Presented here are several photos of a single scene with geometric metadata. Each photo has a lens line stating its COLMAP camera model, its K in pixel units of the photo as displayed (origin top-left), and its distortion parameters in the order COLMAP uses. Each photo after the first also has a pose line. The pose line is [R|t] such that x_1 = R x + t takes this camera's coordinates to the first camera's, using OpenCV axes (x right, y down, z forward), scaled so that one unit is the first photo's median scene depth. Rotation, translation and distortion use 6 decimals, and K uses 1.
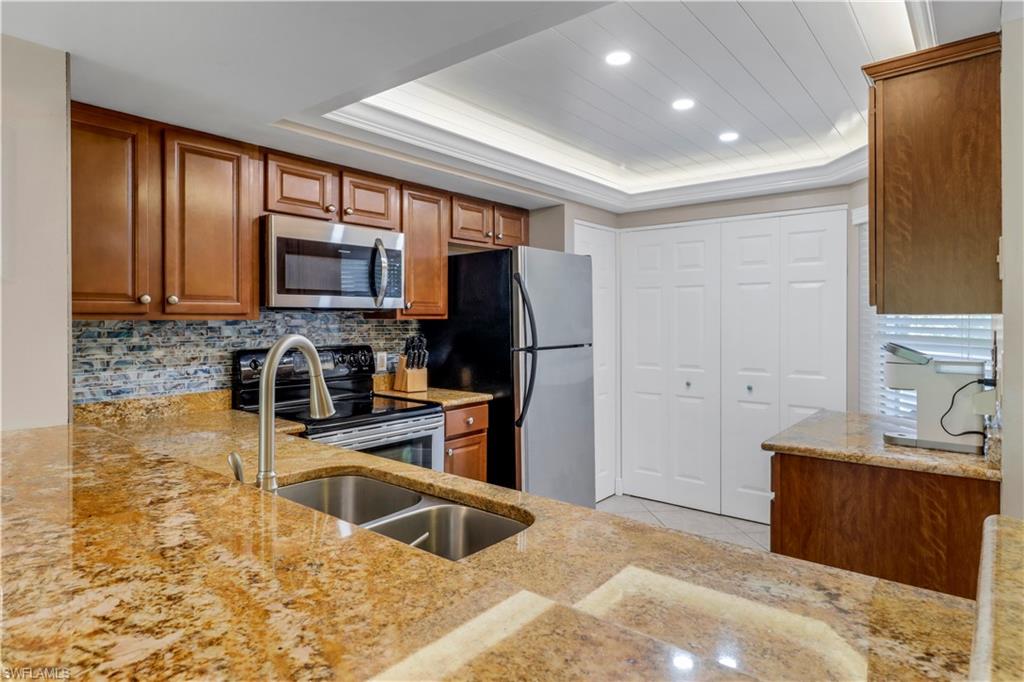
lens RADIAL K [[597.1, 0, 496.5], [0, 597.1, 316.5], [0, 0, 1]] dist [0.003578, -0.000625]
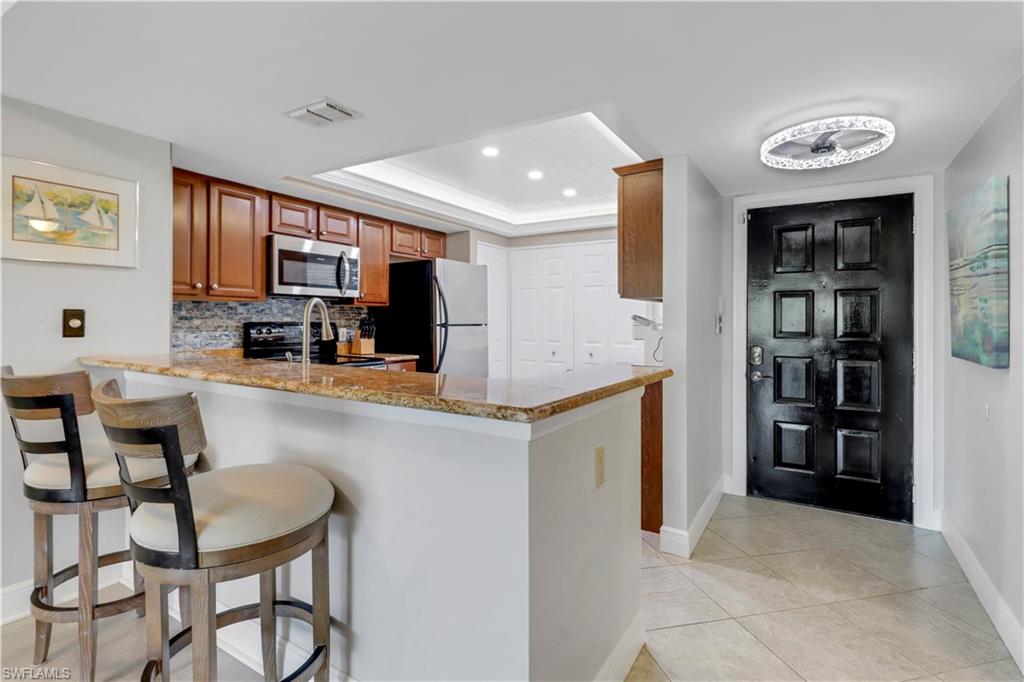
lens RADIAL K [[521.1, 0, 505.6], [0, 521.1, 317.4], [0, 0, 1]] dist [0.002303, -0.001346]
pose [[0.989928, 0.006502, 0.141419, 0.026458], [-0.005875, 0.999971, -0.004846, 0.043132], [-0.141446, 0.003966, 0.989938, -0.376859]]
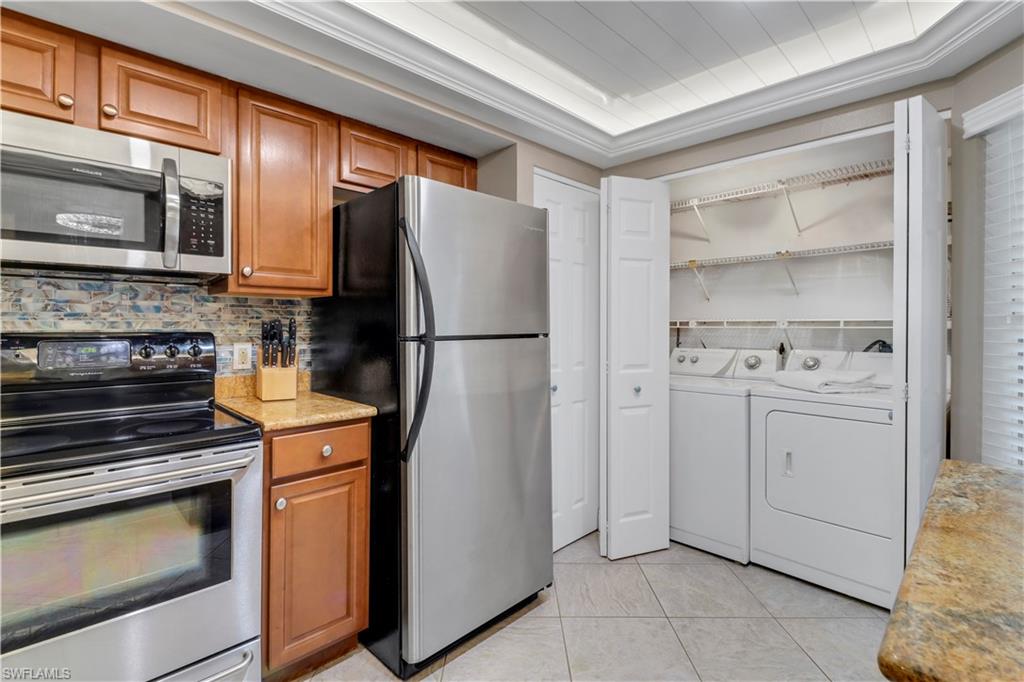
lens RADIAL K [[483.3, 0, 490.9], [0, 483.3, 322.7], [0, 0, 1]] dist [0.003184, -0.000035]
pose [[0.993288, 0.002208, -0.115647, 0.196287], [-0.002144, 0.999997, 0.000682, 0.040079], [0.115648, -0.000429, 0.993290, 0.531868]]
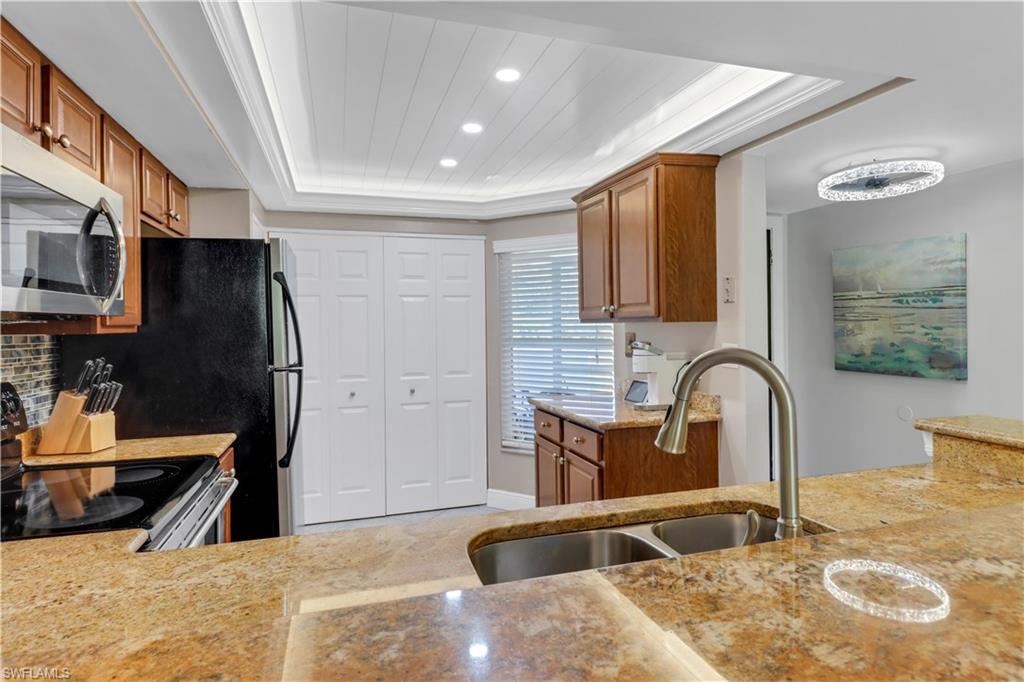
lens RADIAL K [[573.1, 0, 538.0], [0, 573.1, 322.6], [0, 0, 1]] dist [-0.003668, -0.001874]
pose [[0.517741, -0.002658, 0.855533, -0.459213], [0.008961, 0.999957, -0.002316, -0.001683], [-0.855490, 0.008866, 0.517743, 0.334271]]
